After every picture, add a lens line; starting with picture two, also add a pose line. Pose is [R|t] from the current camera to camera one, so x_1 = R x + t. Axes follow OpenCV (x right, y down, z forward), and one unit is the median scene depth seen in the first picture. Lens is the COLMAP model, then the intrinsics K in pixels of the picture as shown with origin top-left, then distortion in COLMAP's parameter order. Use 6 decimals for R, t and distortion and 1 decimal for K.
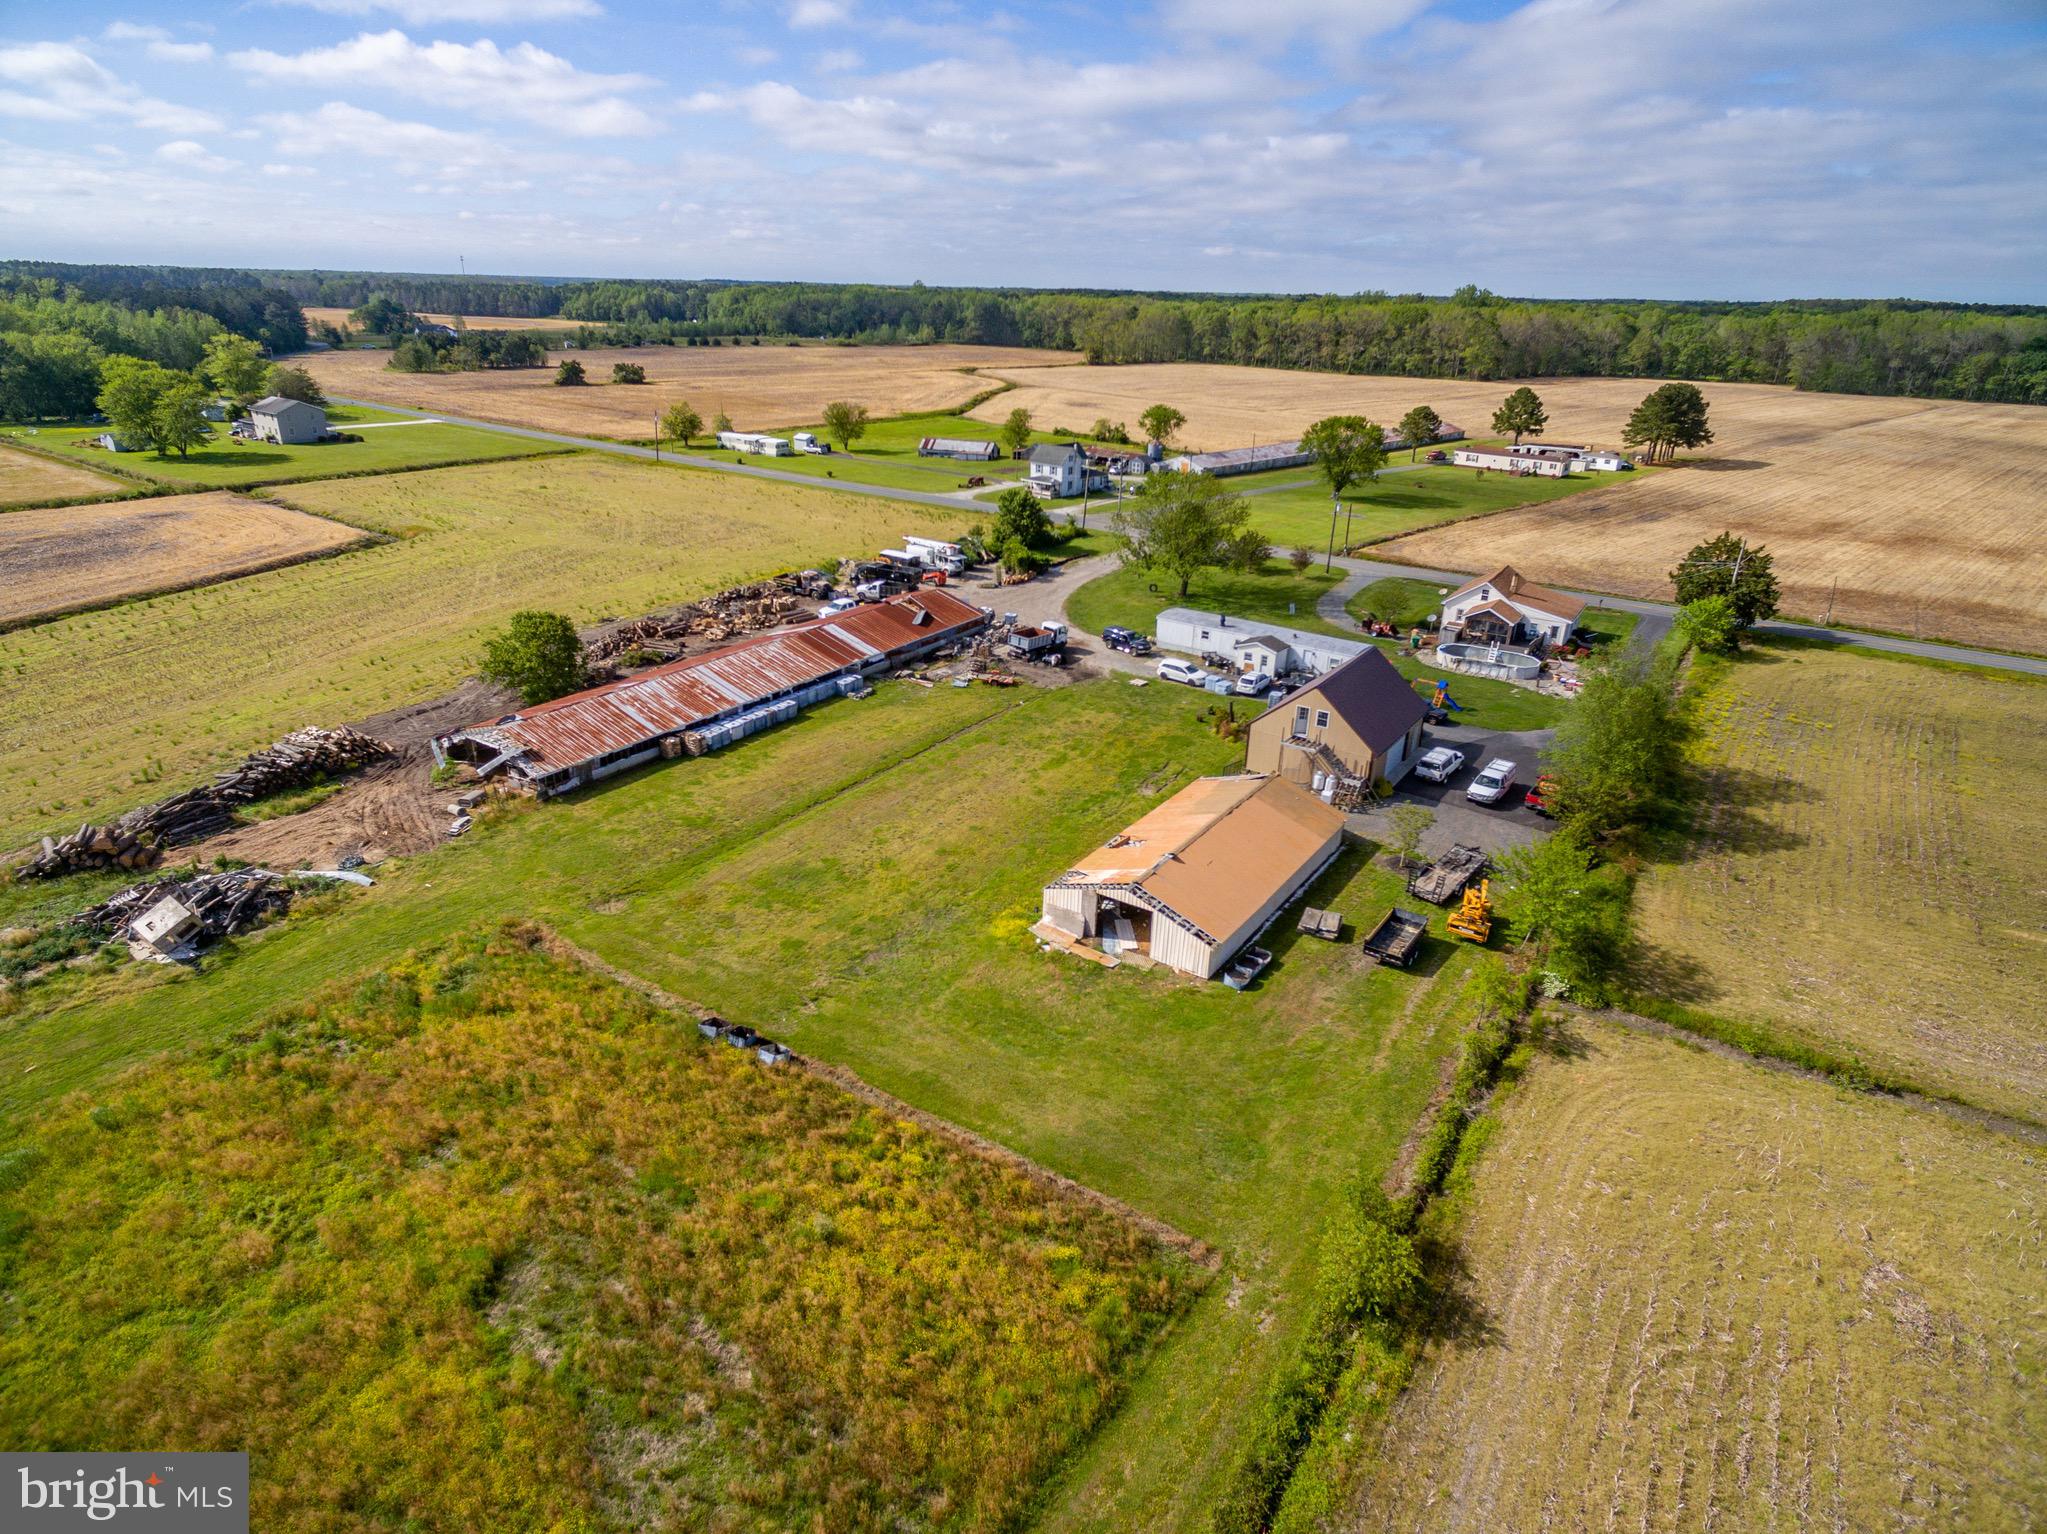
lens RADIAL K [[1129.1, 0, 1023.5], [0, 1129.1, 767.0], [0, 0, 1]] dist [0.011002, 0.001540]
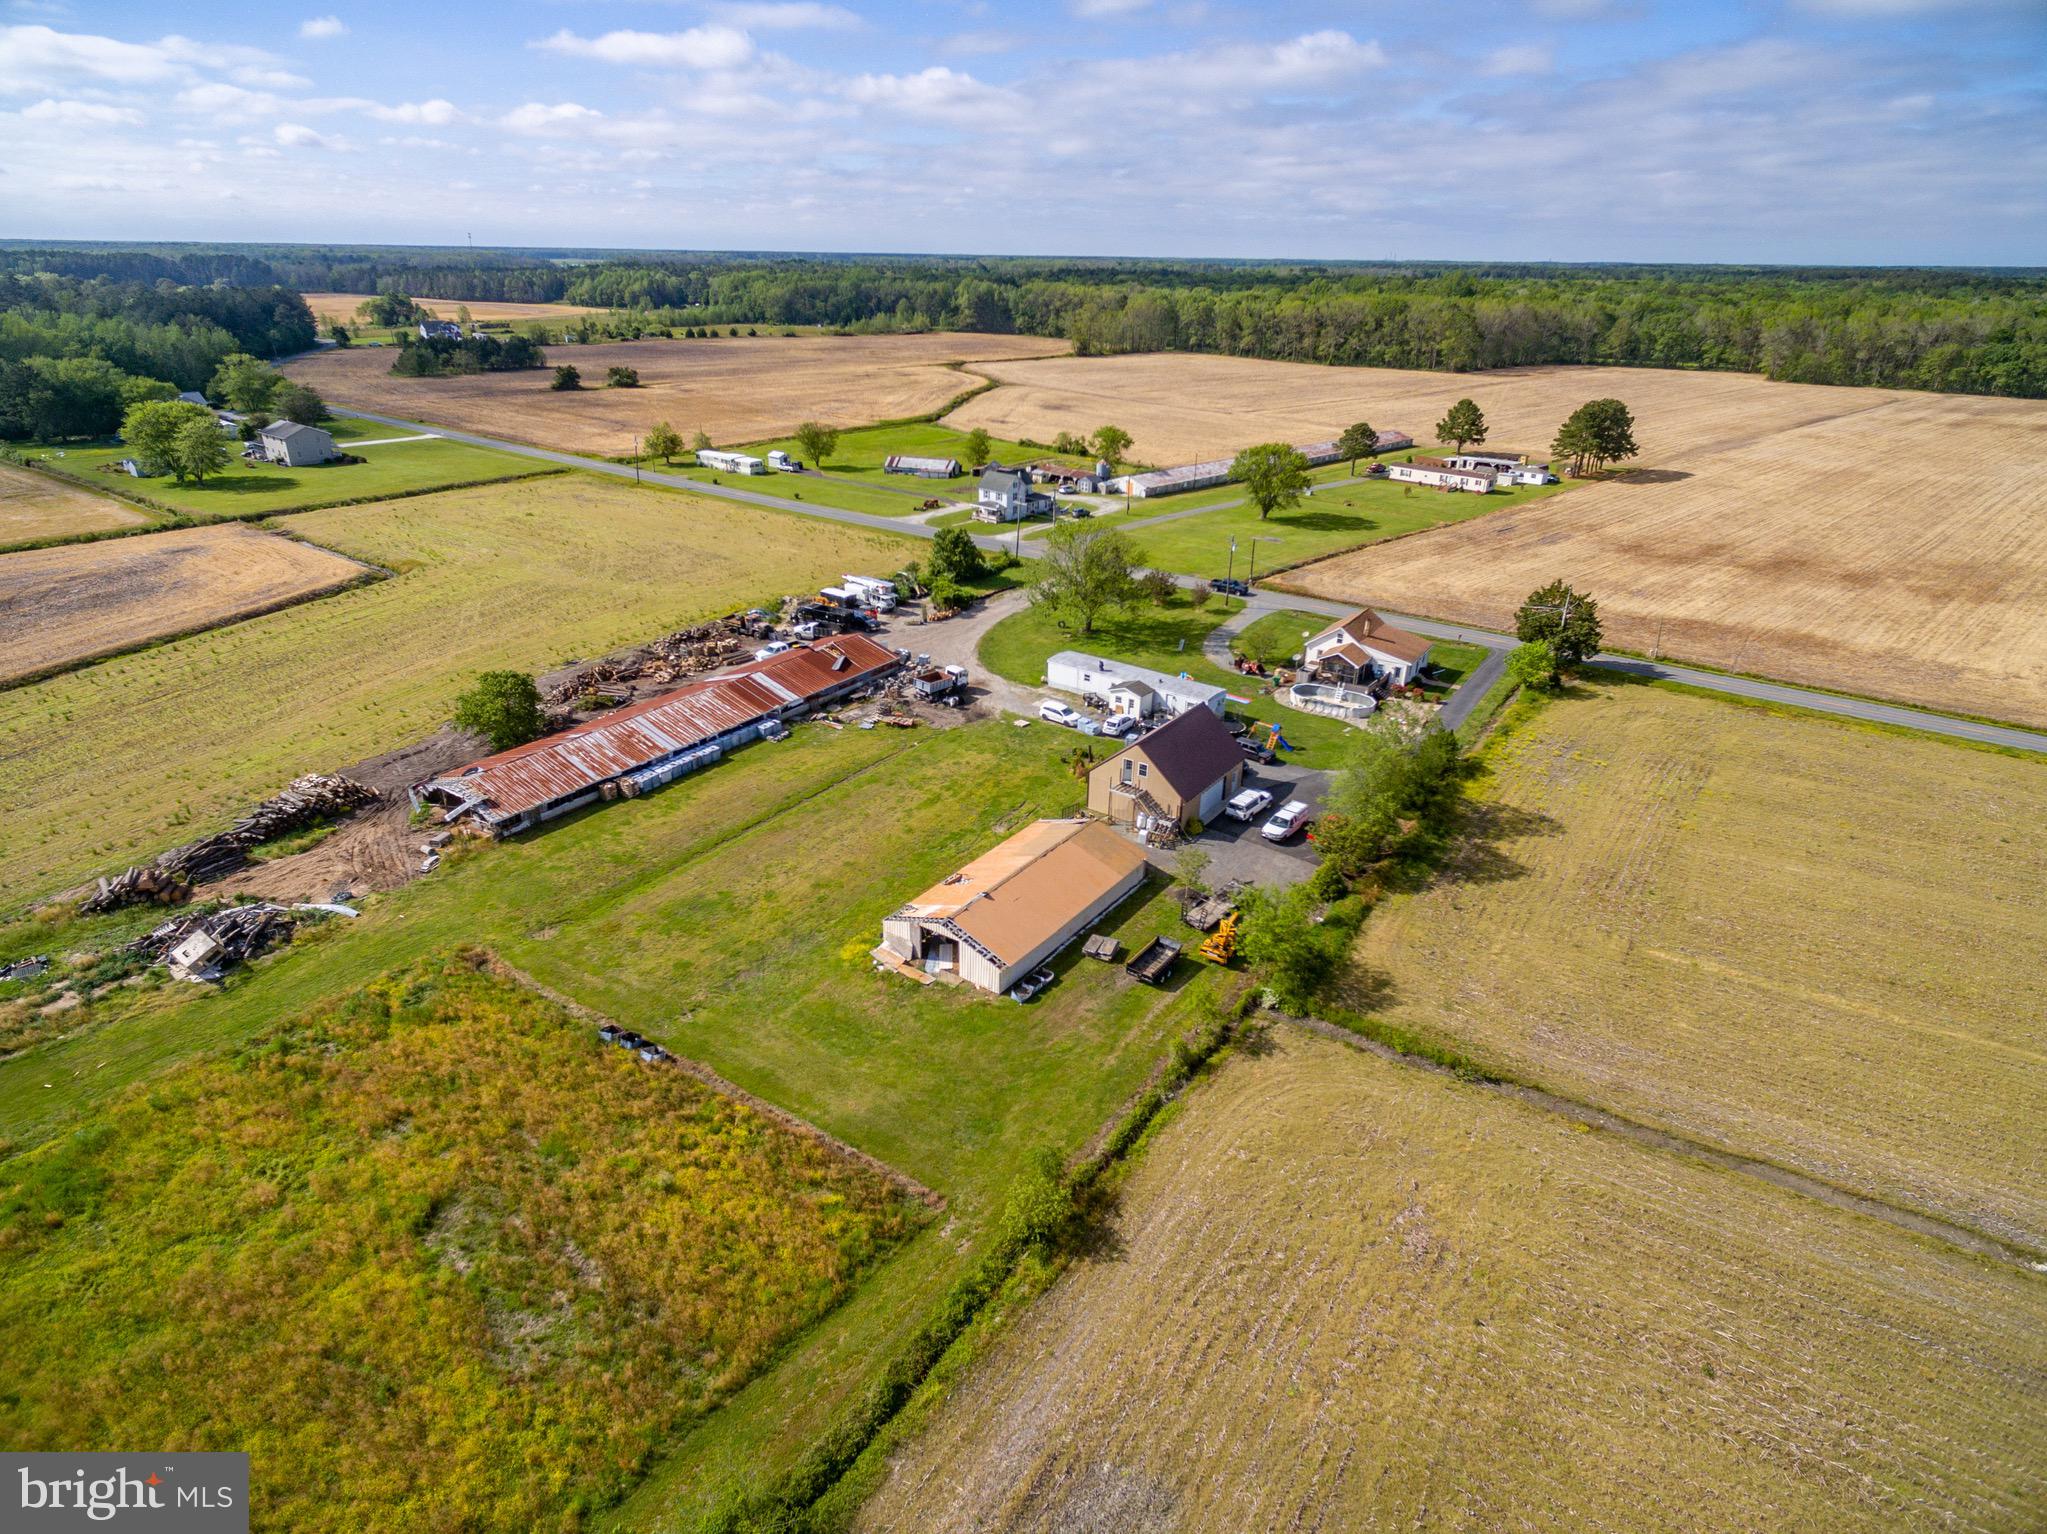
lens RADIAL K [[1129.1, 0, 1023.5], [0, 1129.1, 767.0], [0, 0, 1]] dist [0.011002, 0.001540]
pose [[0.999922, -0.002022, -0.012350, 0.139202], [0.002335, 0.999676, 0.025333, -0.069865], [0.012295, -0.025360, 0.999603, -0.189995]]
